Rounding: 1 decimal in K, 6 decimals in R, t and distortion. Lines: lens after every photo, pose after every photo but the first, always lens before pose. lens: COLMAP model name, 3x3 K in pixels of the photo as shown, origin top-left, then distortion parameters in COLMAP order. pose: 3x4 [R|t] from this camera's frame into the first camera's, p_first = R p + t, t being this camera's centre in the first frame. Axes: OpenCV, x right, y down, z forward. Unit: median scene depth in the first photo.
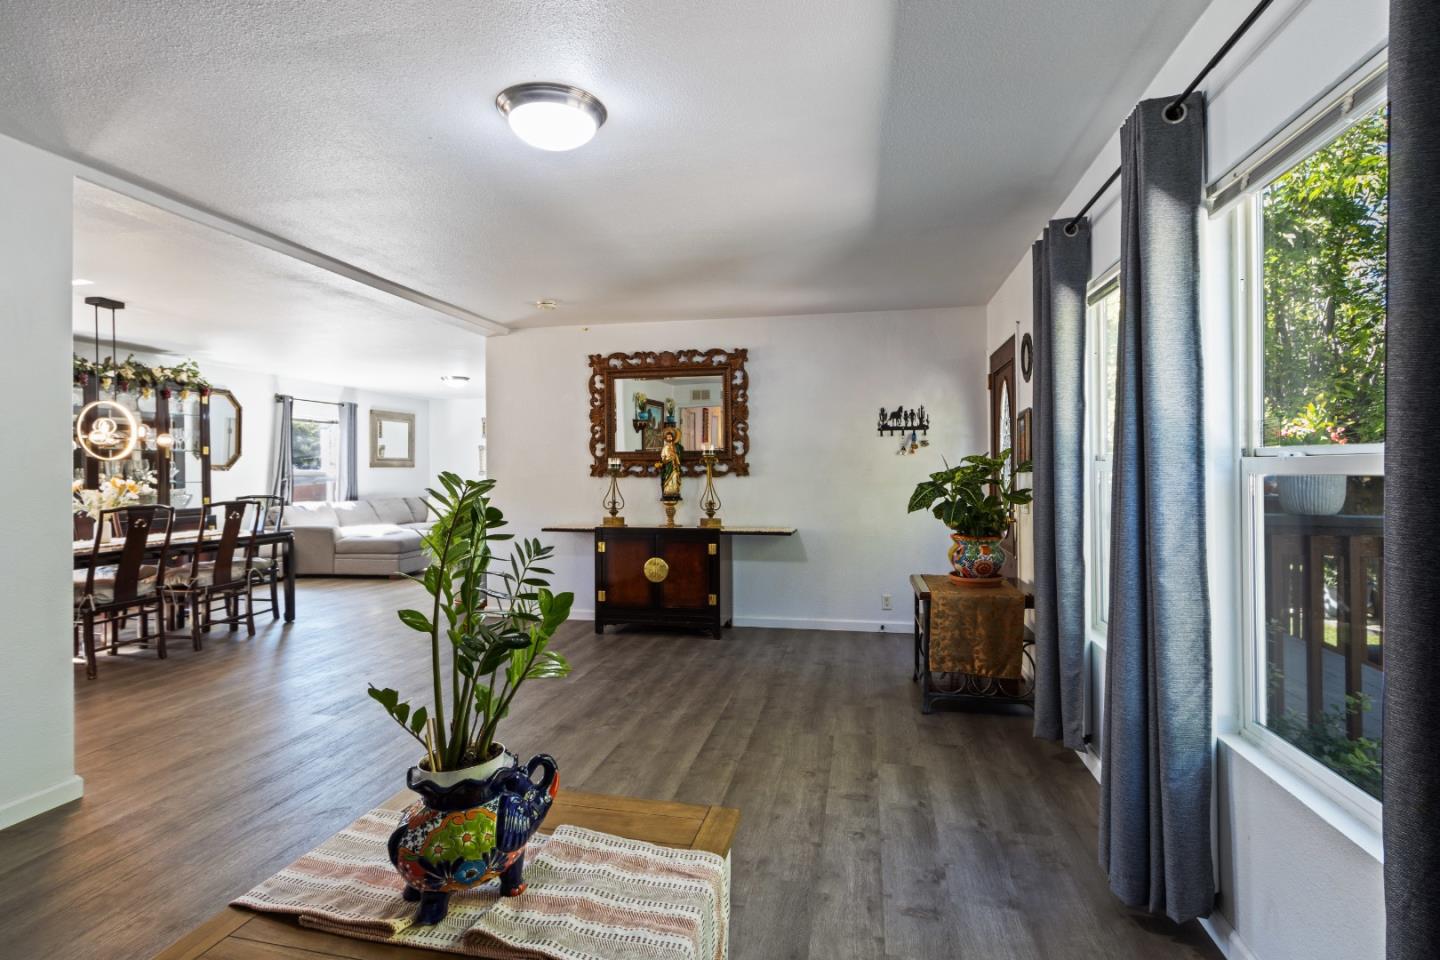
lens RADIAL K [[713.9, 0, 718.4], [0, 713.9, 465.8], [0, 0, 1]] dist [-0.002196, -0.000900]
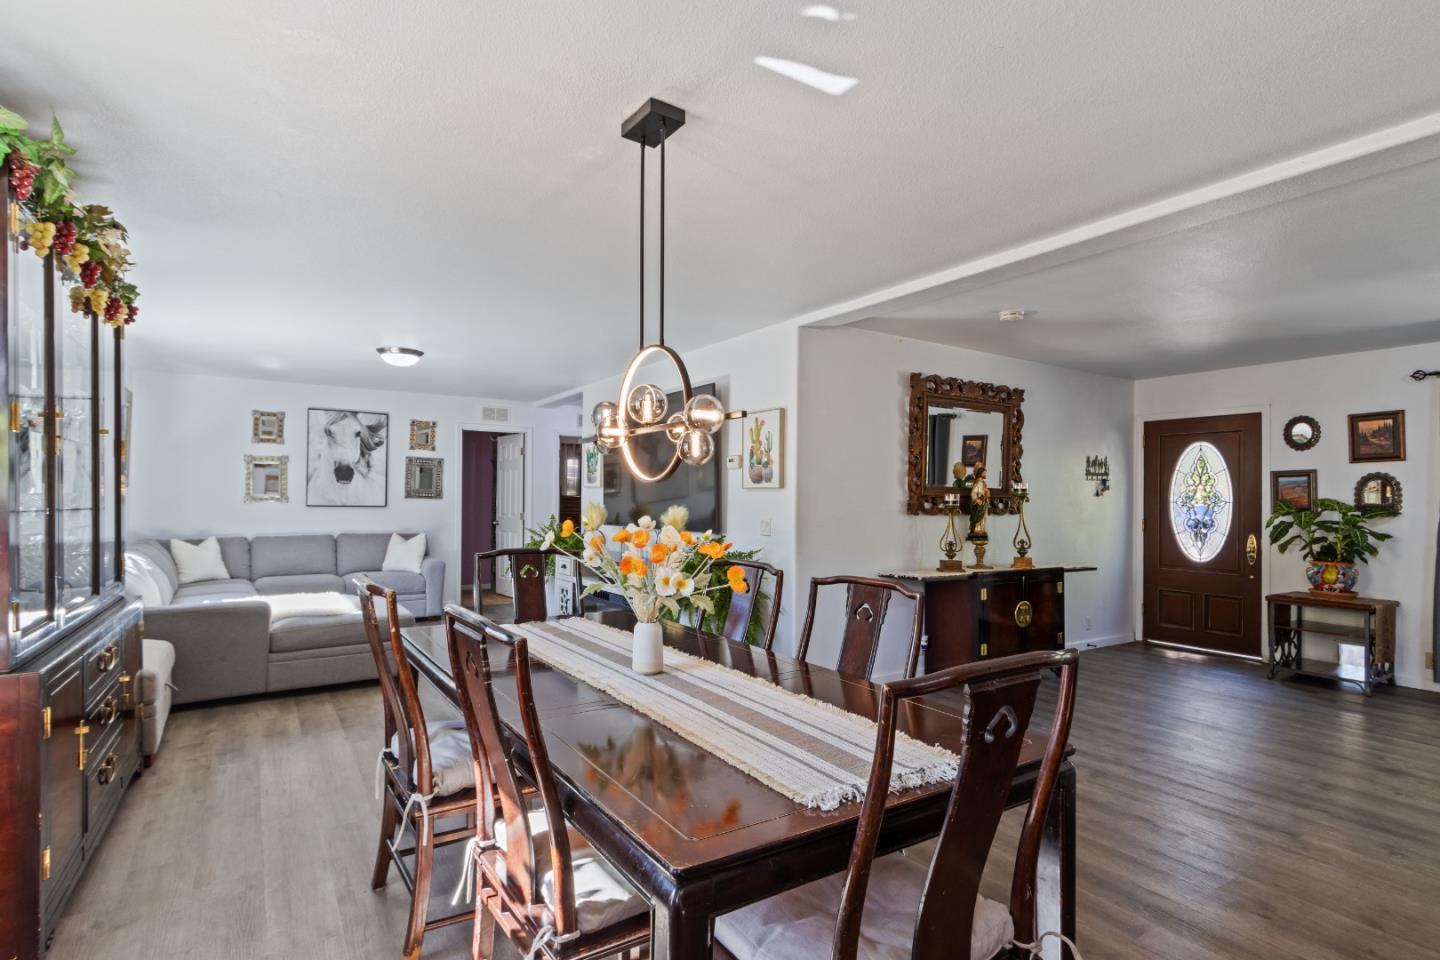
lens RADIAL K [[716.9, 0, 716.6], [0, 716.9, 490.5], [0, 0, 1]] dist [-0.001271, -0.001611]
pose [[0.717606, 0.023296, 0.696060, -0.944994], [-0.021973, 0.999700, -0.010804, 0.000850], [-0.696103, -0.007541, 0.717903, 0.543543]]
